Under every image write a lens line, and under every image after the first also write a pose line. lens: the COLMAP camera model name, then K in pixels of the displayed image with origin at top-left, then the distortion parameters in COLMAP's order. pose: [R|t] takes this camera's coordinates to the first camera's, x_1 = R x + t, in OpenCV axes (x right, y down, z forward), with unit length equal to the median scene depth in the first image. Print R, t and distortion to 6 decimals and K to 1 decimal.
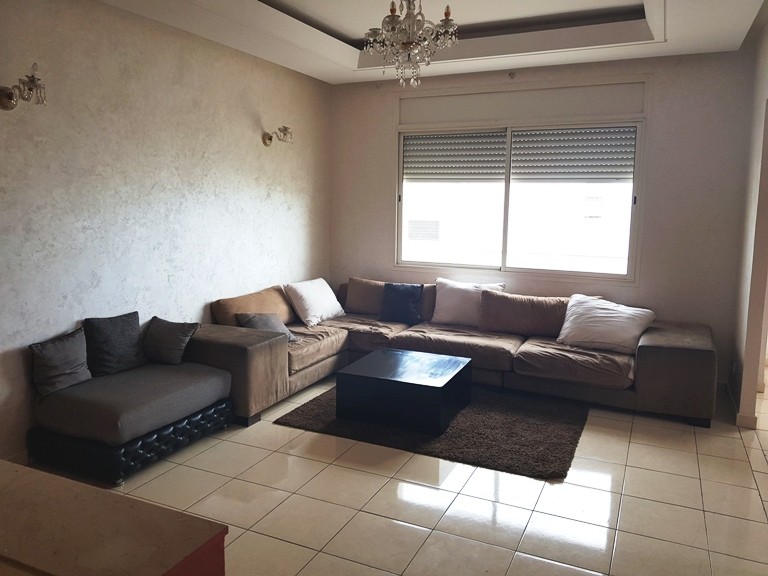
lens RADIAL K [[585.1, 0, 384.0], [0, 585.1, 288.0], [0, 0, 1]] dist [0.000445, -0.003336]
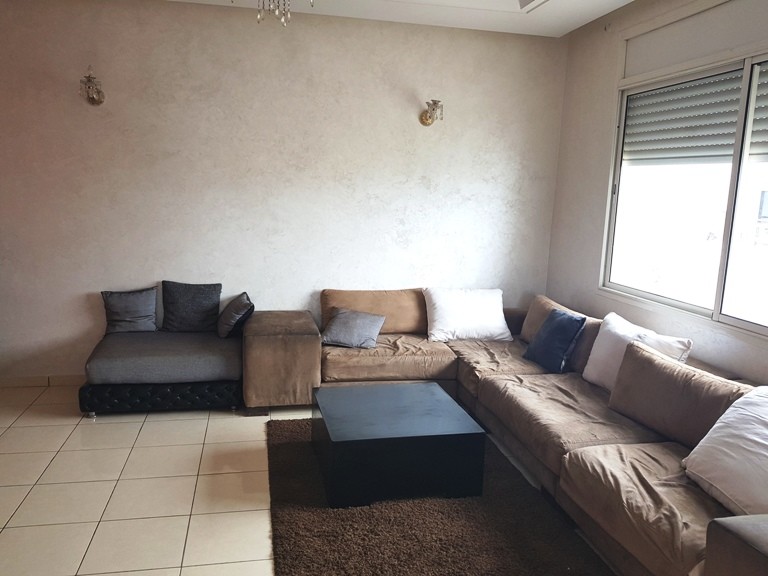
lens RADIAL K [[605.6, 0, 381.6], [0, 605.6, 293.9], [0, 0, 1]] dist [0.062820, -0.005220]
pose [[0.593872, 0.146581, -0.791094, 0.627608], [-0.148252, 0.986364, 0.071470, -0.063866], [0.790783, 0.074837, 0.607505, 0.517618]]
